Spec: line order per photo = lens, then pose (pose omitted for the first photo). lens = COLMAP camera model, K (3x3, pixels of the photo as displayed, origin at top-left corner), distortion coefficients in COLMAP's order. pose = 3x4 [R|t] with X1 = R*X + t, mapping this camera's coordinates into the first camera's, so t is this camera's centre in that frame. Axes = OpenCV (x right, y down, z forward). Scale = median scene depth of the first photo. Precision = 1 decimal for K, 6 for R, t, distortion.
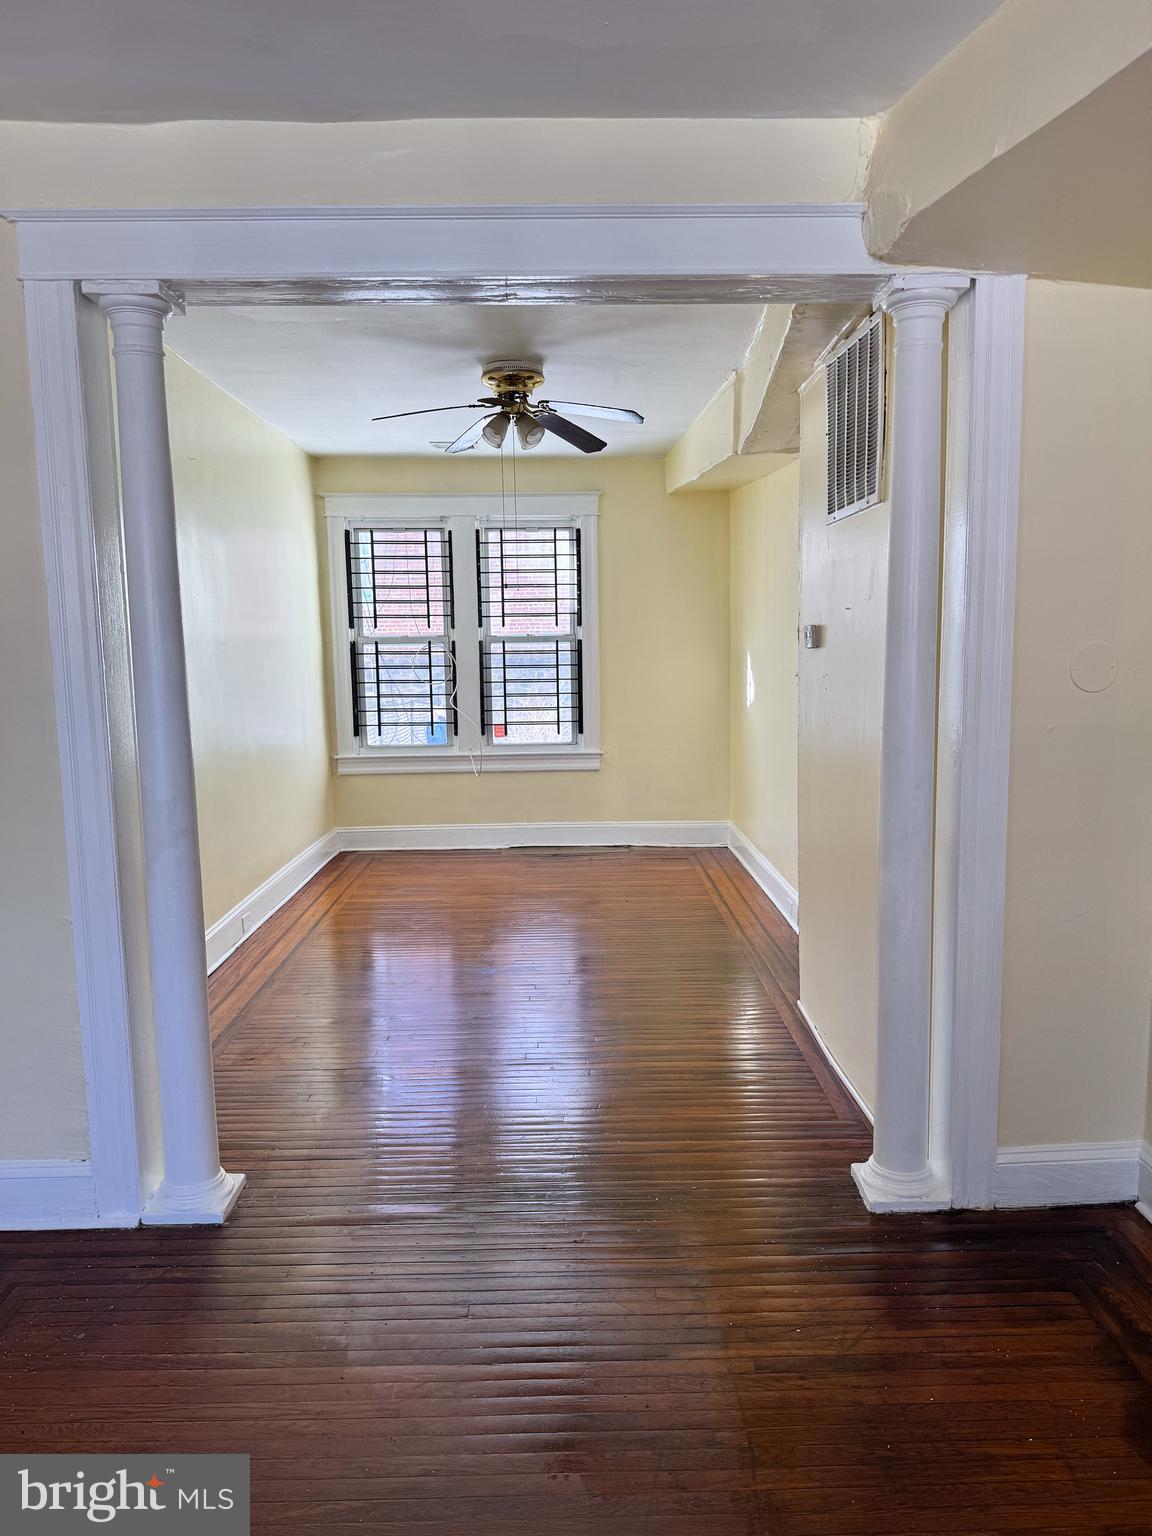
lens RADIAL K [[1079.7, 0, 577.3], [0, 1079.7, 774.7], [0, 0, 1]] dist [0.043965, -0.046807]
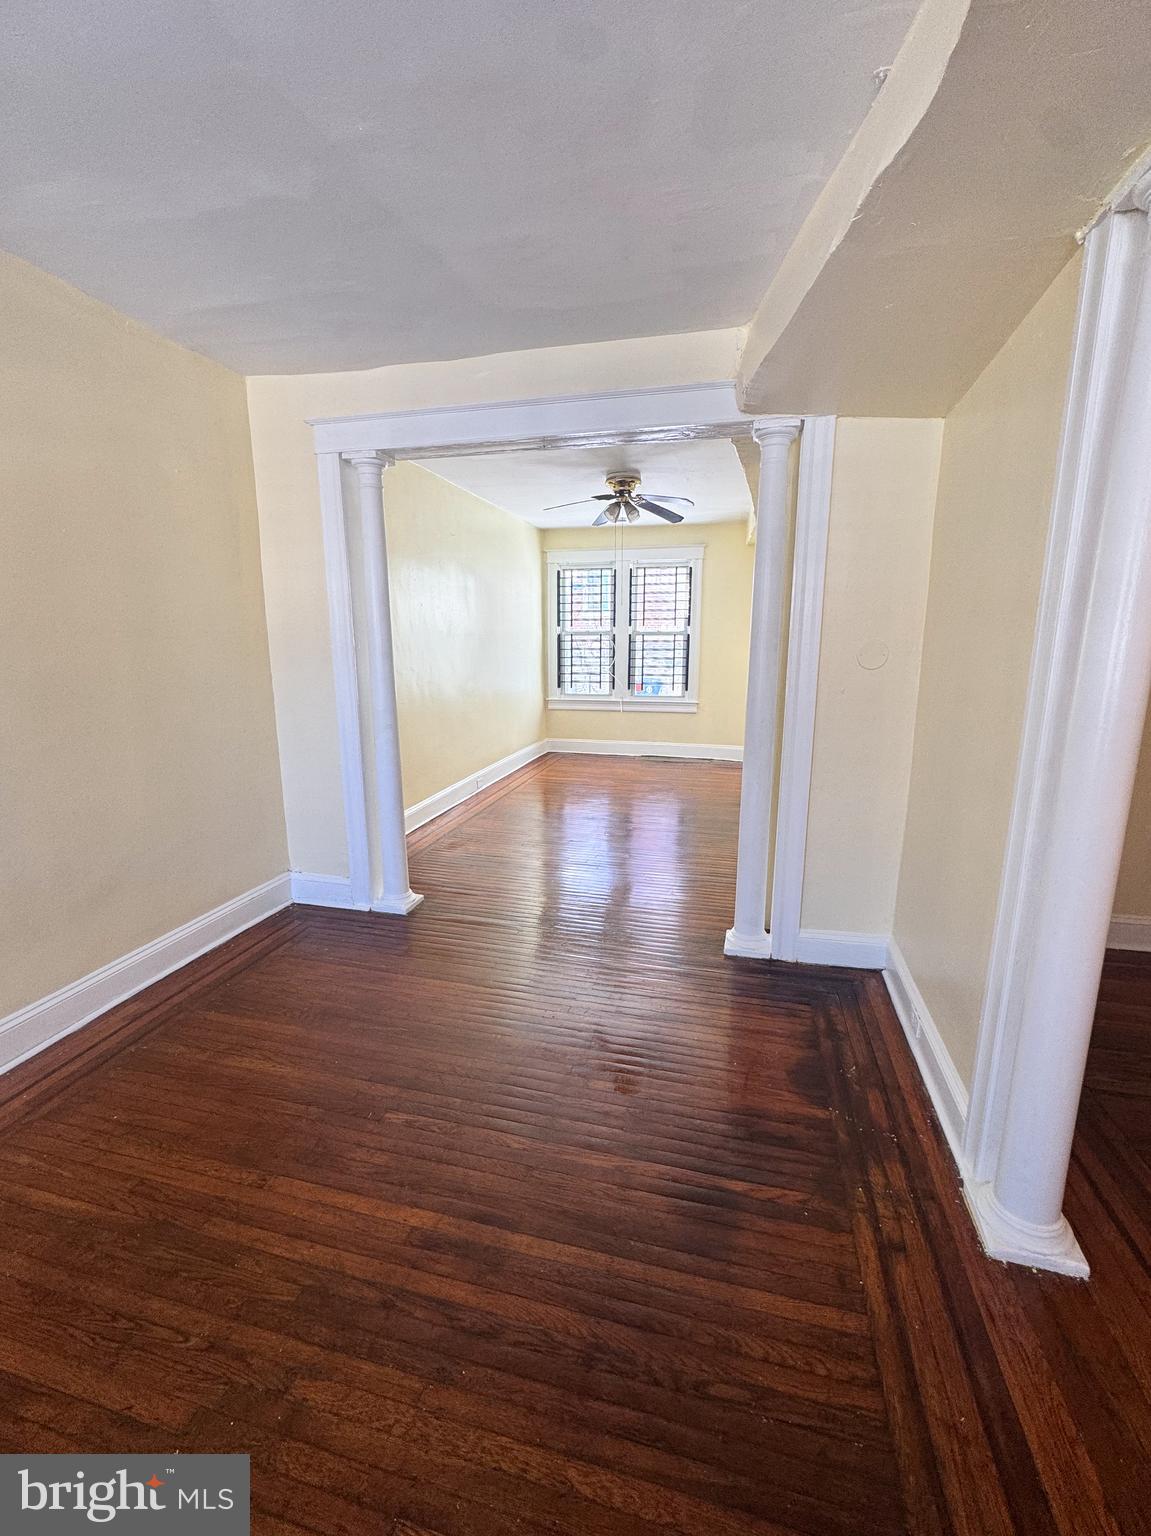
lens RADIAL K [[648.6, 0, 578.1], [0, 648.6, 767.0], [0, 0, 1]] dist [0.001489, 0.000108]
pose [[0.963252, 0.066587, -0.260214, 0.171069], [-0.046258, 0.995435, 0.083487, 0.006400], [0.264585, -0.068382, 0.961935, -0.050338]]
